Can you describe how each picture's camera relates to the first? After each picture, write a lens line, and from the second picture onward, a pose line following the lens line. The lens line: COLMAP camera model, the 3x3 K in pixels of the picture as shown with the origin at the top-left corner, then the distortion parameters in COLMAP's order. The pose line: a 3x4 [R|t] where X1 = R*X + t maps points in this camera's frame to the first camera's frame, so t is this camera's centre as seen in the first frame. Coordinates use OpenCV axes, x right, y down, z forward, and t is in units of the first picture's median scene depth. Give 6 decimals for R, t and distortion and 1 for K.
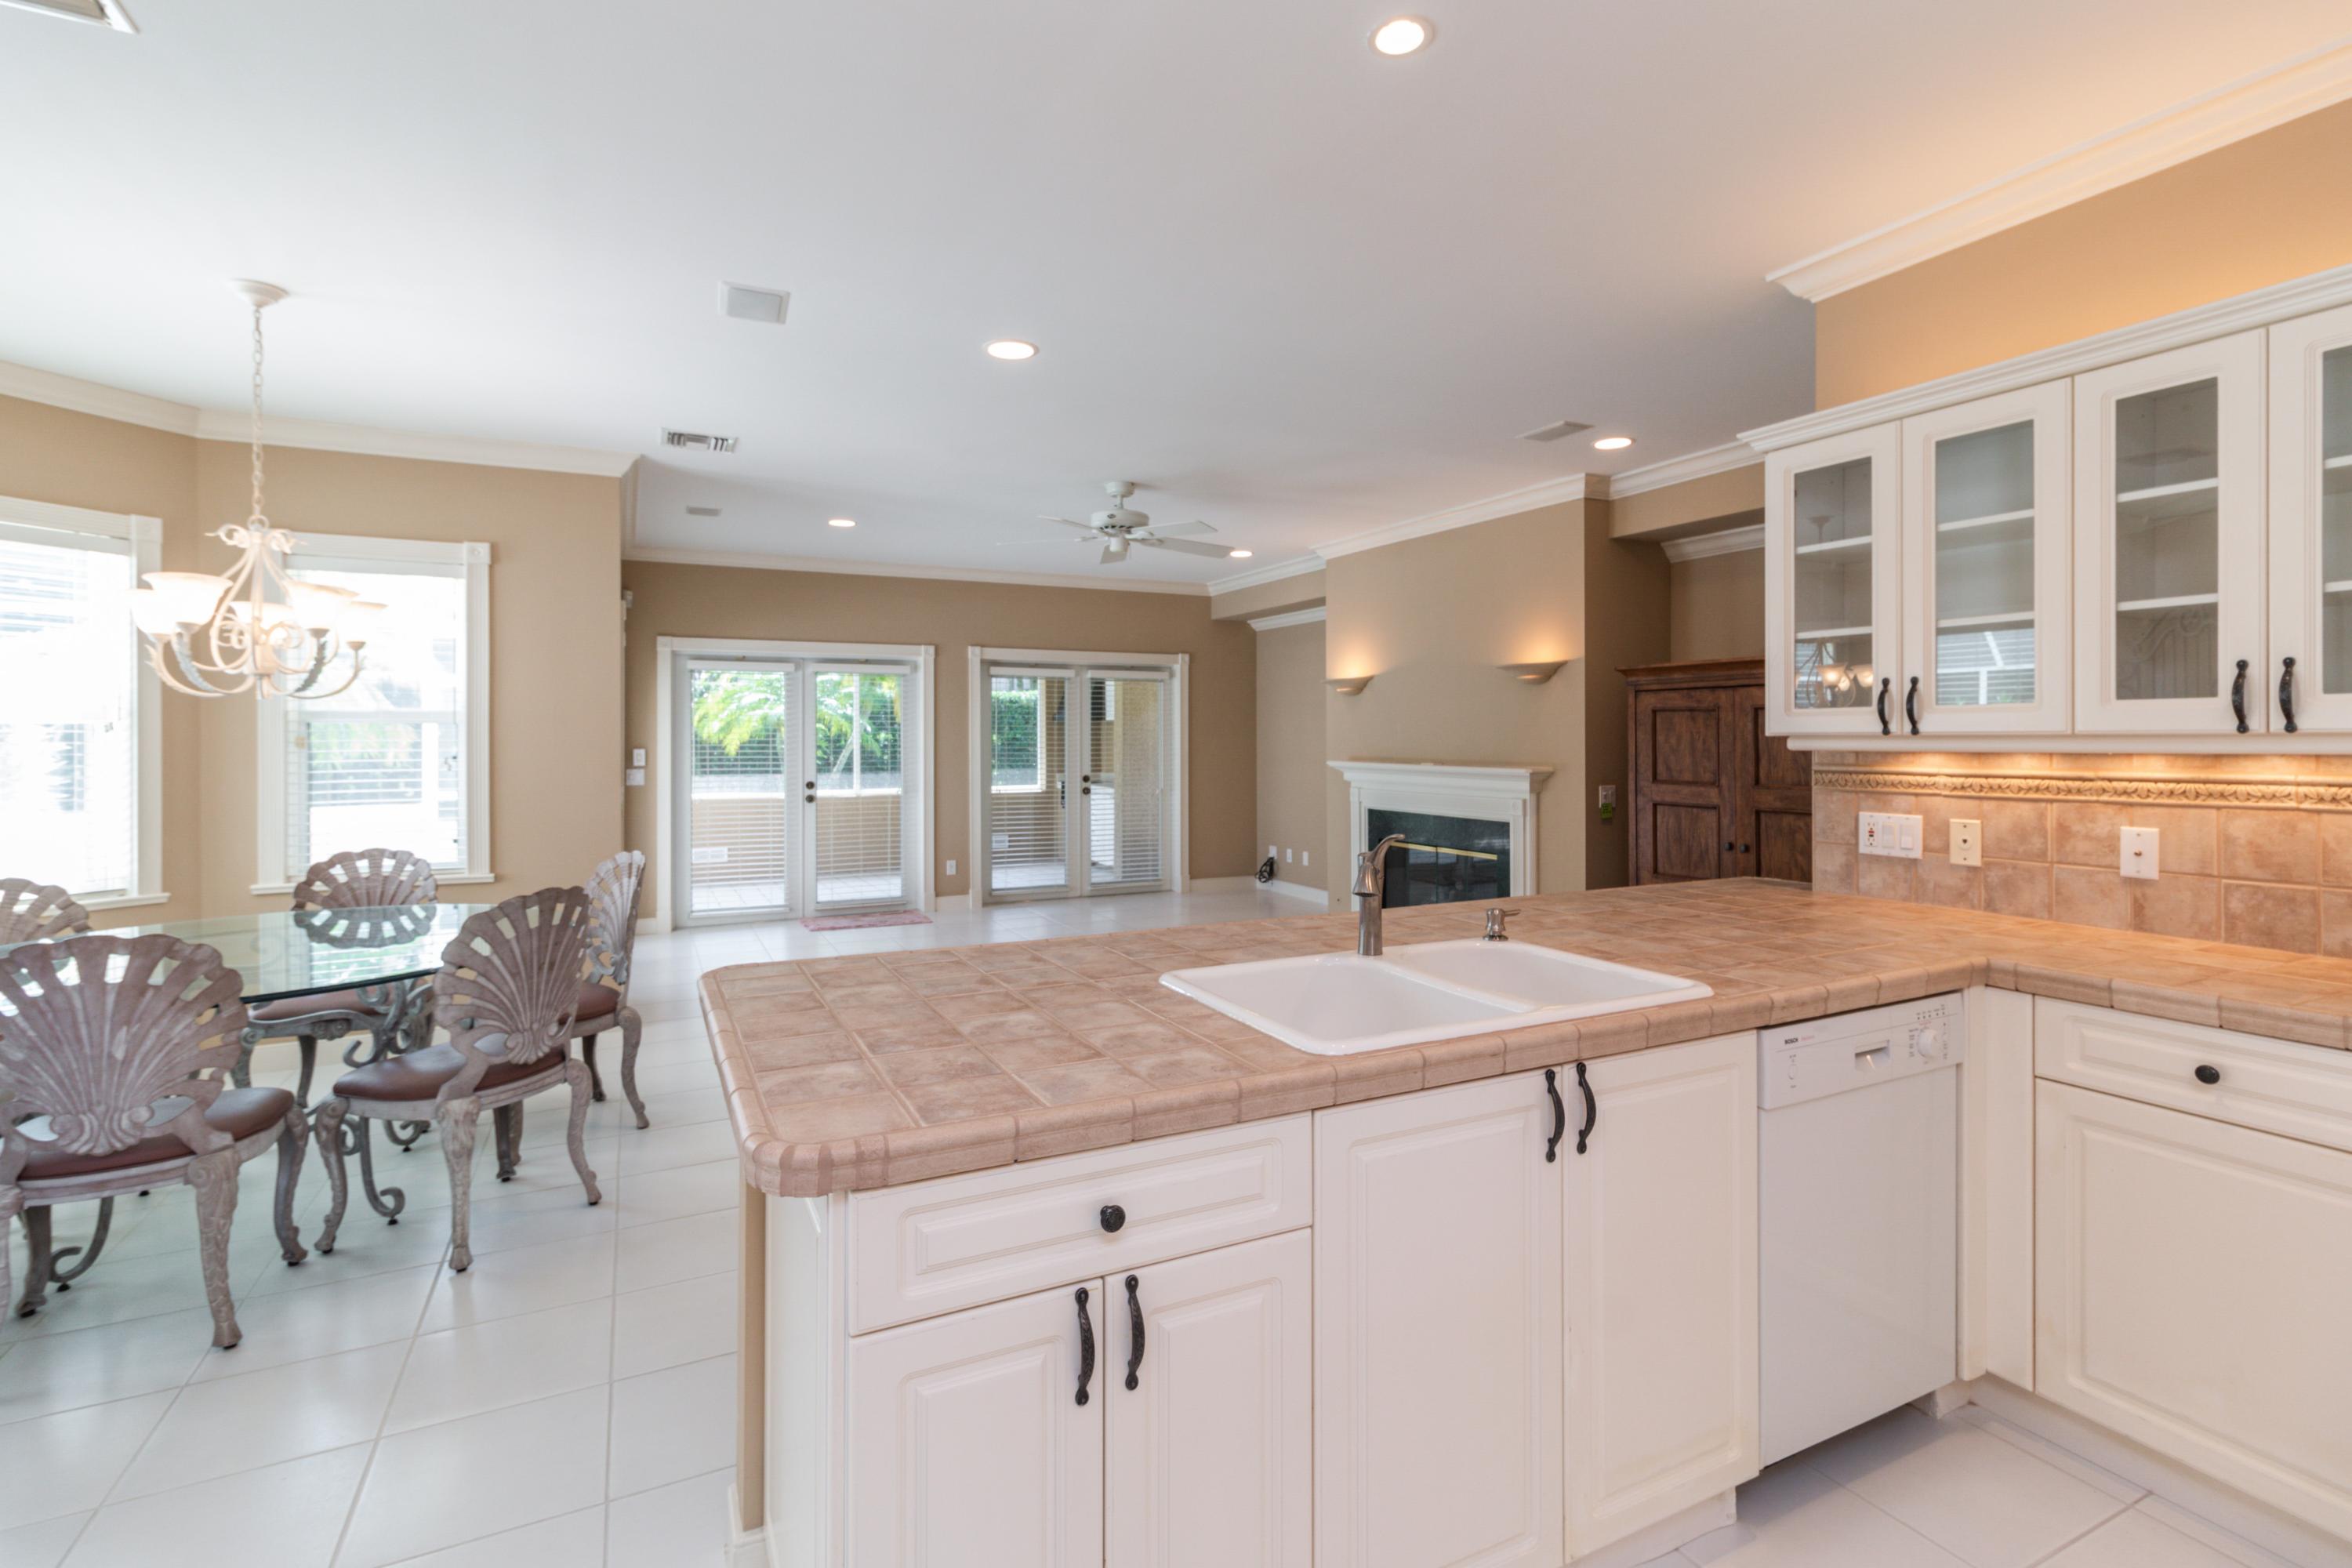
lens RADIAL K [[1109.4, 0, 1174.1], [0, 1109.4, 726.4], [0, 0, 1]] dist [0.009584, 0.000244]
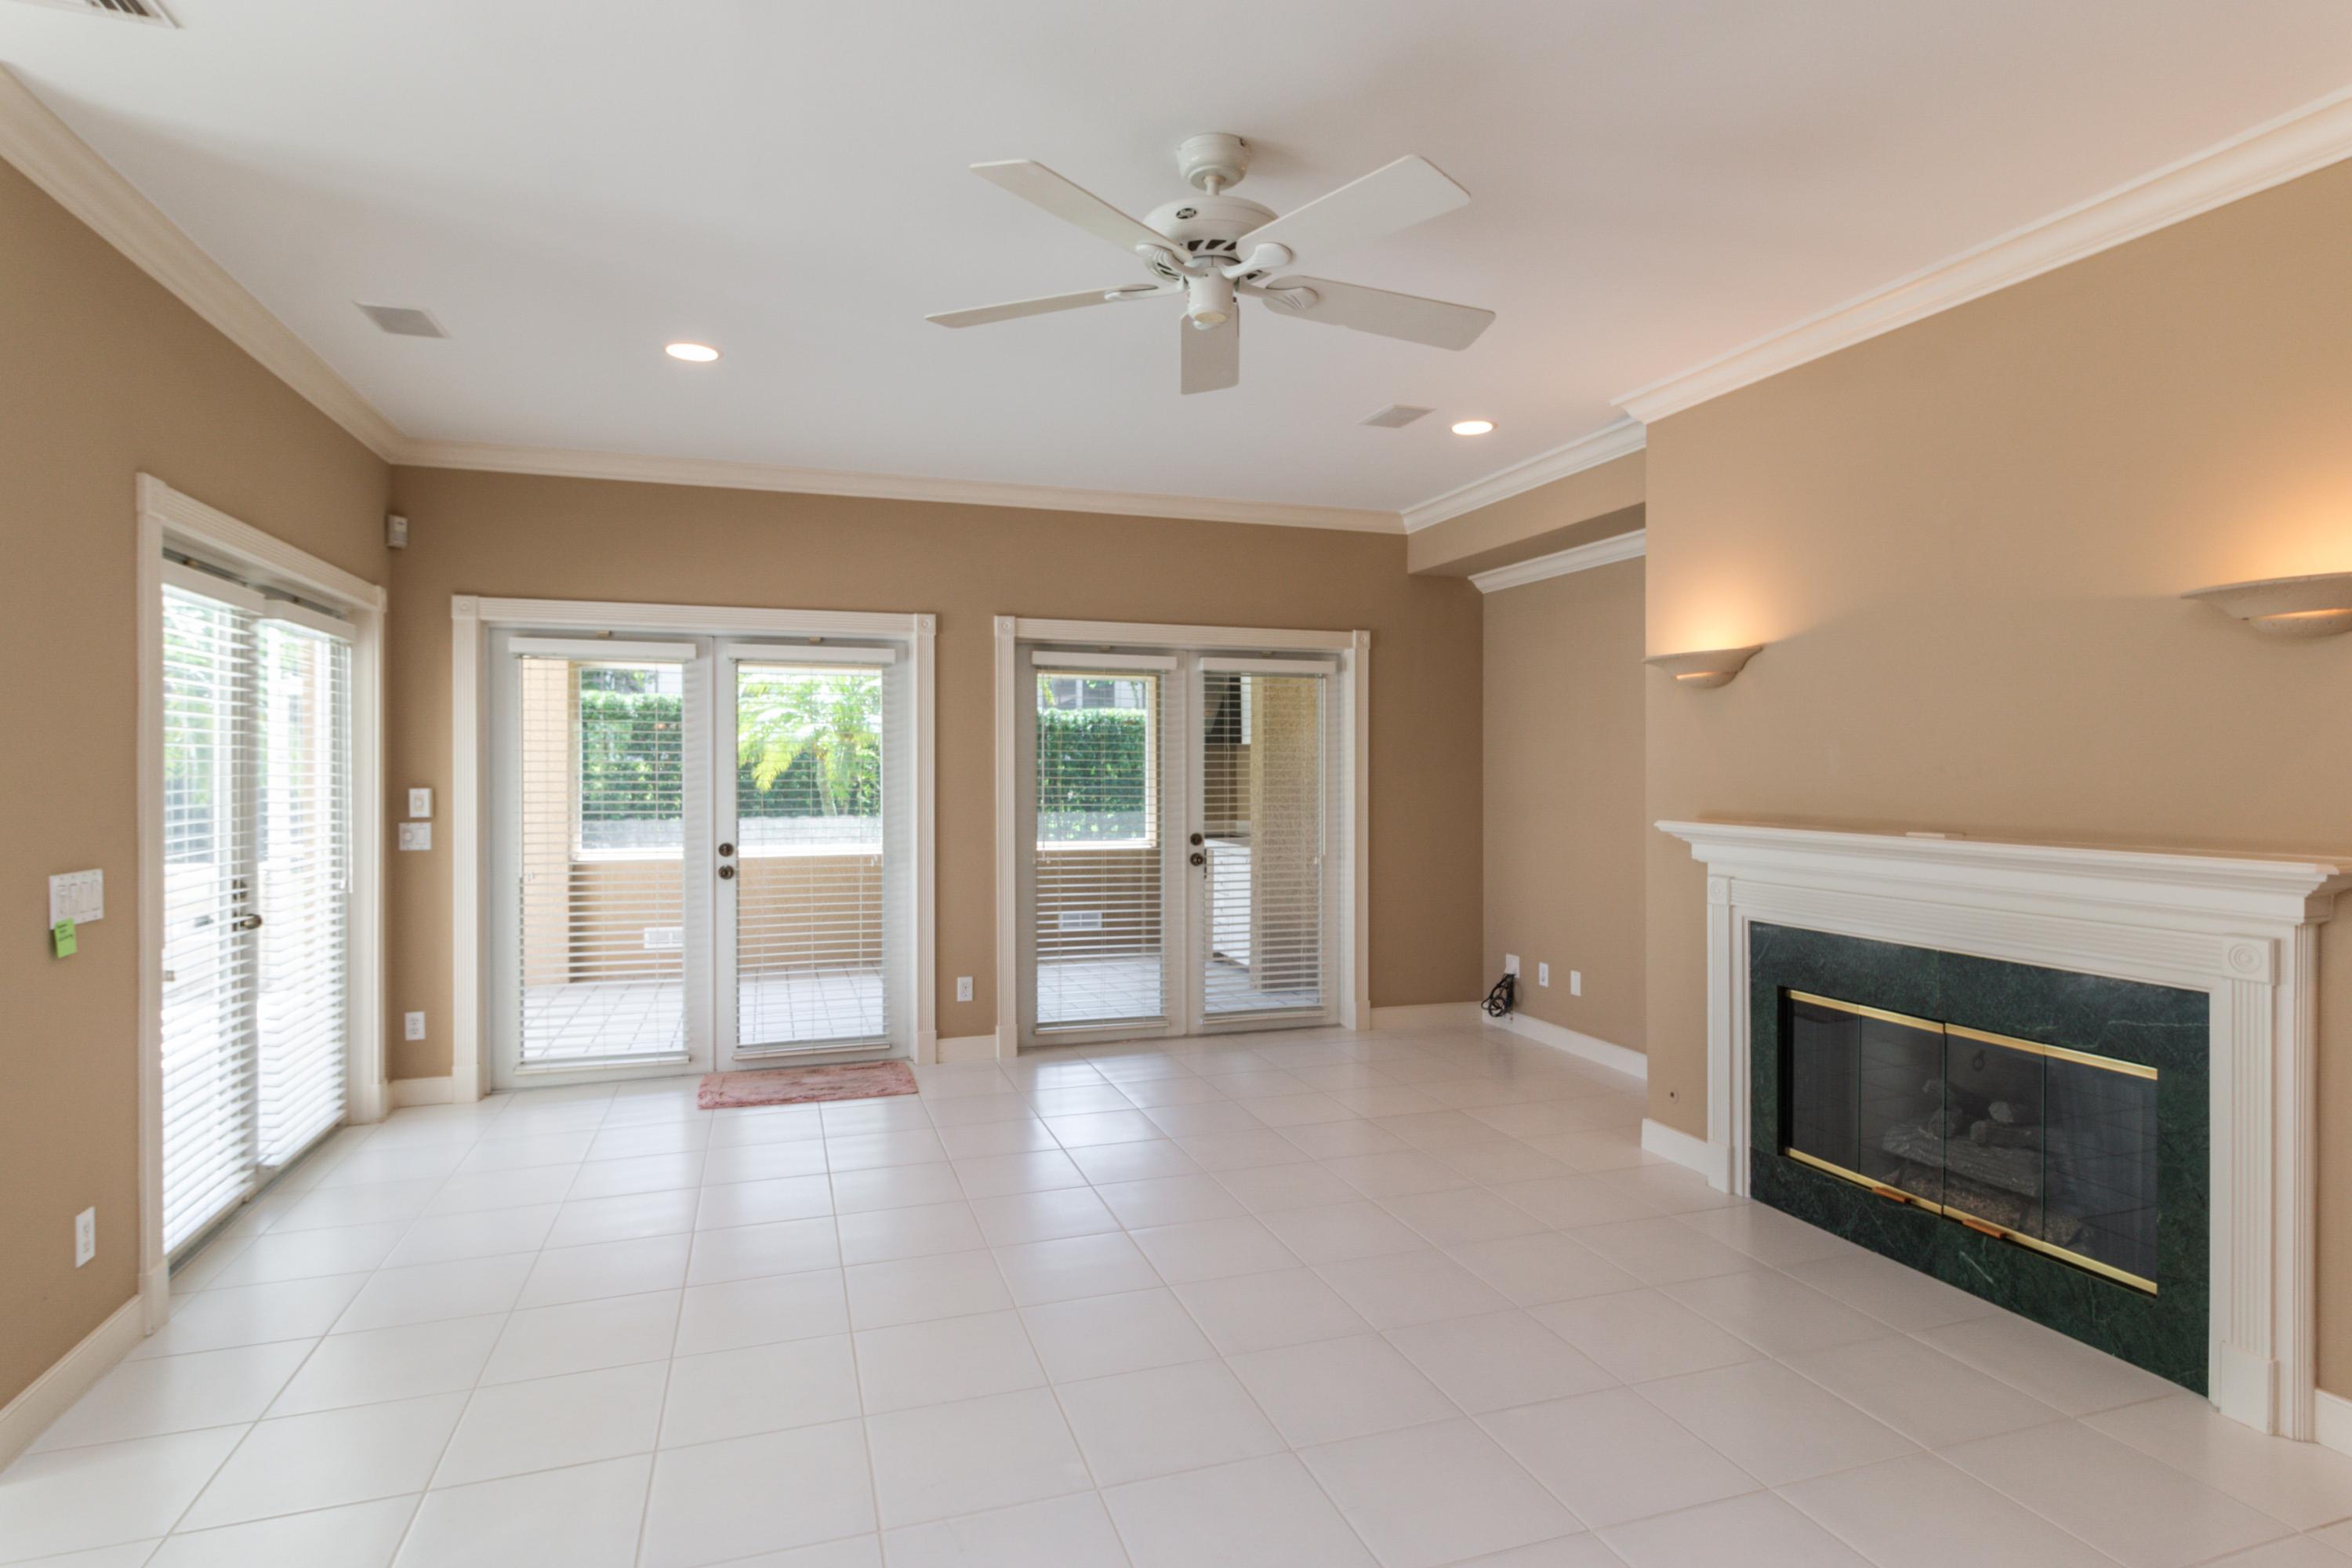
lens RADIAL K [[1244.7, 0, 1168.3], [0, 1244.7, 767.9], [0, 0, 1]] dist [0.004603, -0.000316]
pose [[0.990240, 0.003127, -0.139338, -0.000558], [-0.001797, 0.999952, 0.009672, 0.002743], [0.139361, -0.009328, 0.990198, 0.420296]]
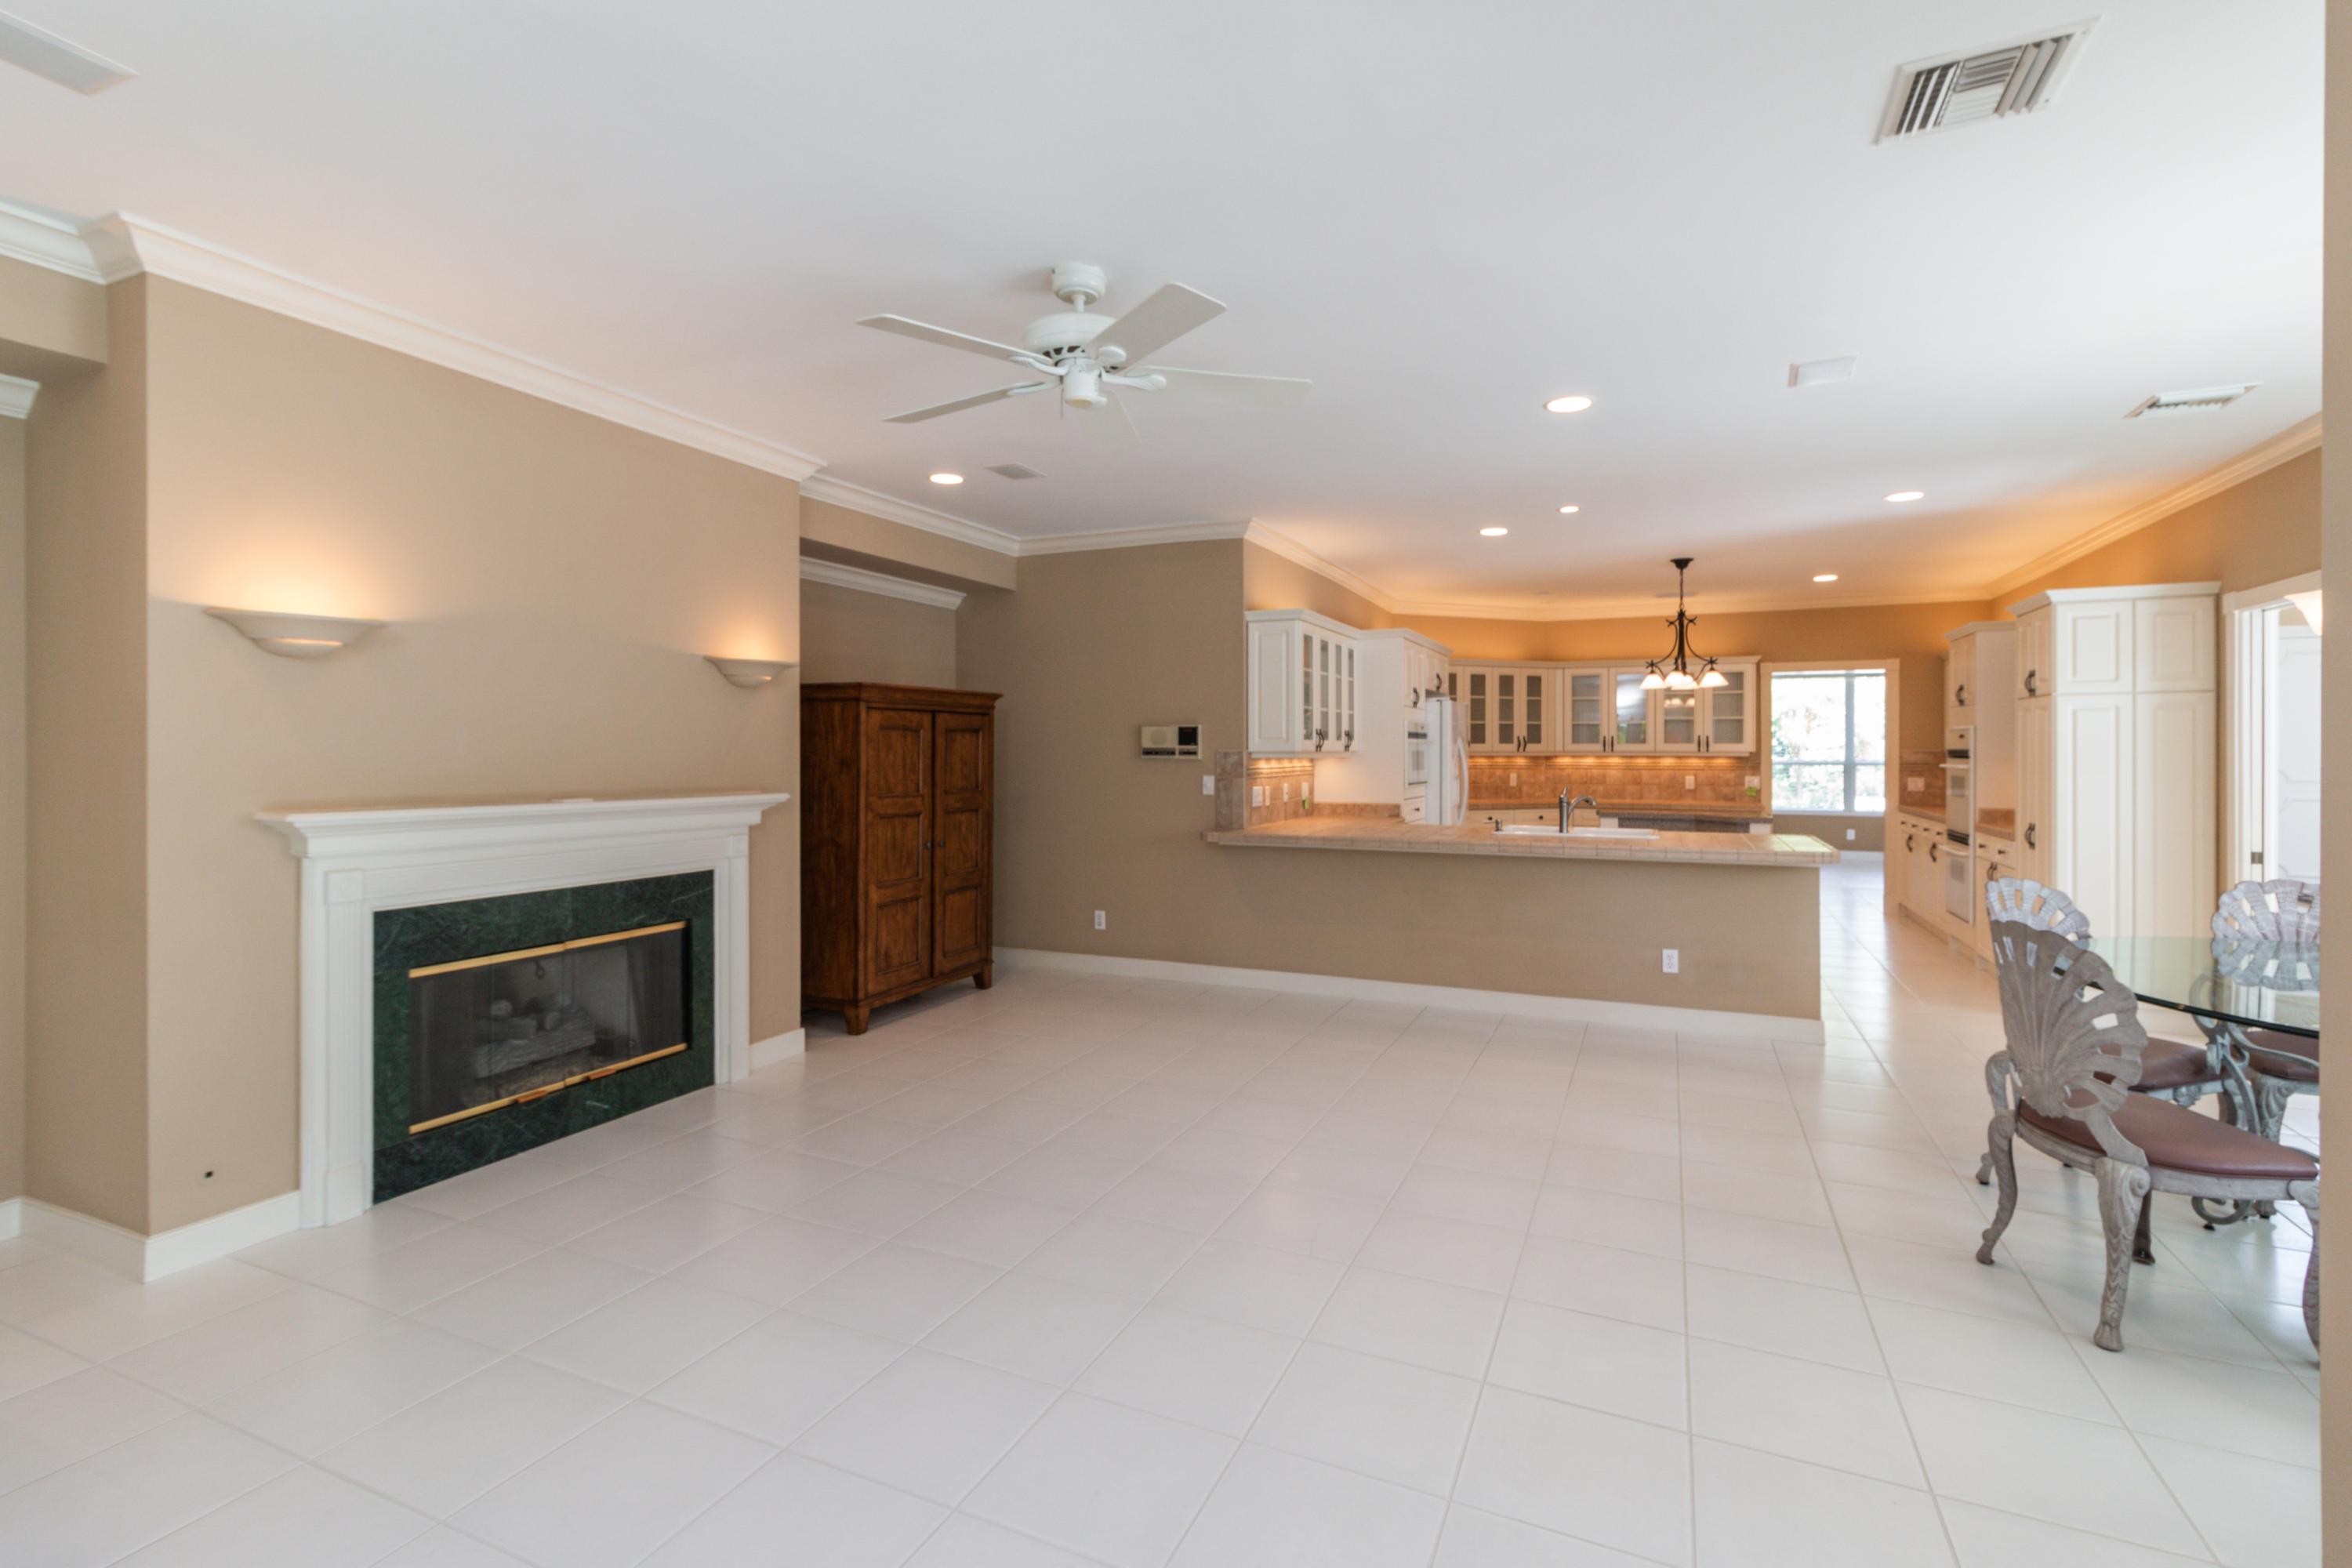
lens RADIAL K [[1109.4, 0, 1163.0], [0, 1109.4, 756.1], [0, 0, 1]] dist [0.009584, 0.000244]
pose [[-0.639192, -0.000229, 0.769047, -0.373789], [-0.004538, 0.999984, -0.003474, 0.009939], [-0.769034, -0.005711, -0.639182, 1.017416]]
